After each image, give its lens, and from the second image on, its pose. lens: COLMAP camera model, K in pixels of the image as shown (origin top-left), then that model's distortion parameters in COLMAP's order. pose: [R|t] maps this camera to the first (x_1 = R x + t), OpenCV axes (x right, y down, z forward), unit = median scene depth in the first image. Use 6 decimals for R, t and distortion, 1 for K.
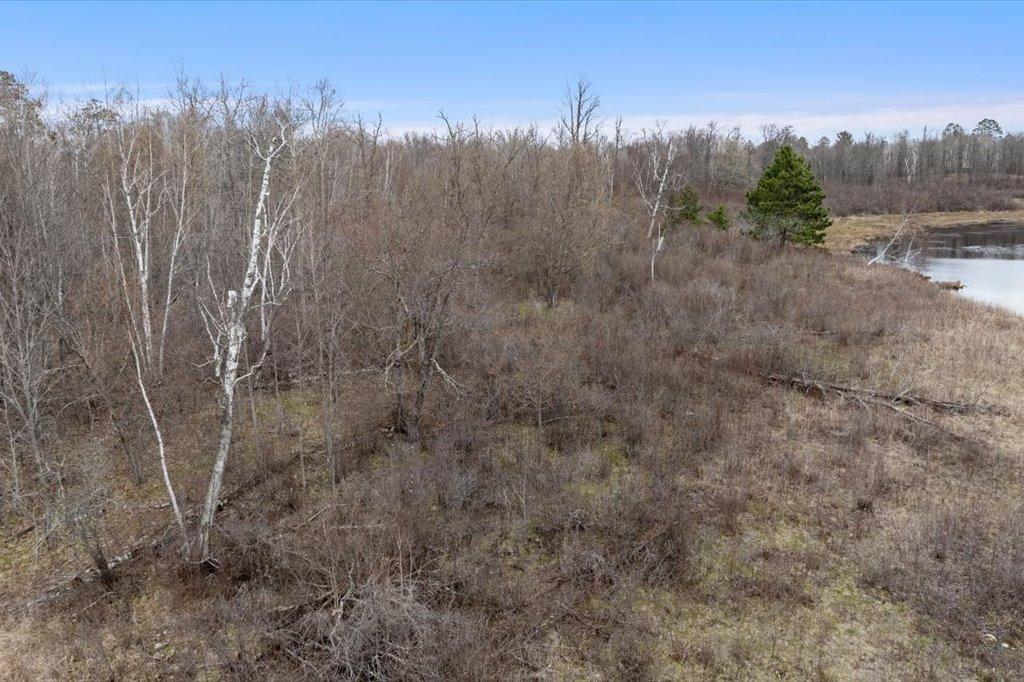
lens RADIAL K [[848.9, 0, 512.3], [0, 848.9, 341.3], [0, 0, 1]] dist [-0.000427, -0.000972]
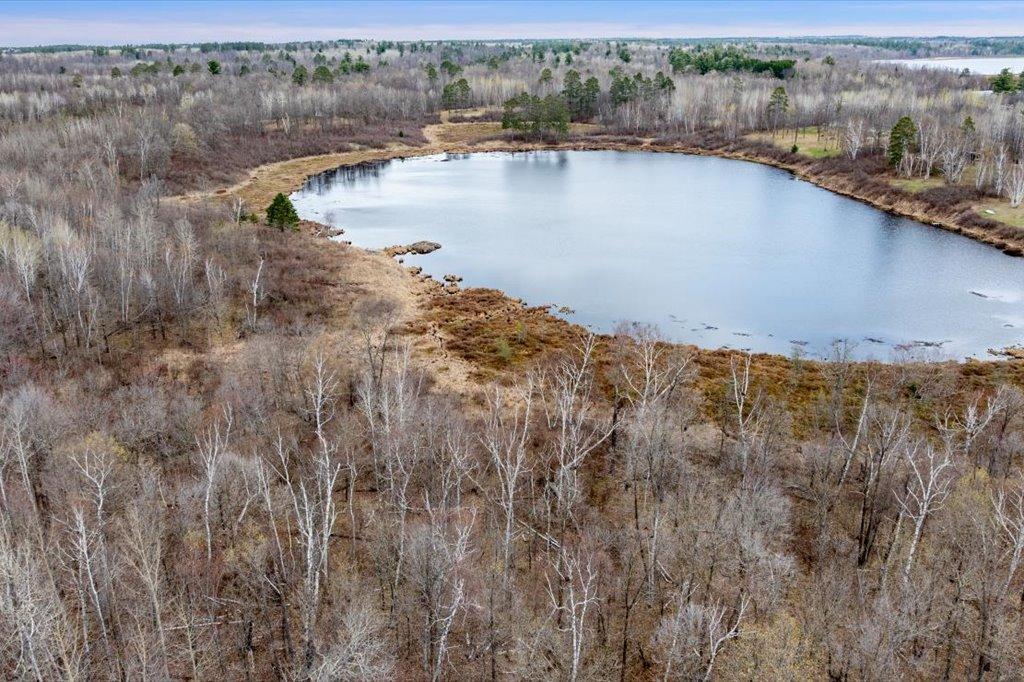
lens RADIAL K [[848.9, 0, 512.4], [0, 848.9, 341.3], [0, 0, 1]] dist [-0.000427, -0.000972]
pose [[0.751516, -0.209790, 0.625469, -1.691252], [0.120803, 0.975821, 0.182154, -0.330243], [-0.648560, -0.061333, 0.758688, -2.870251]]
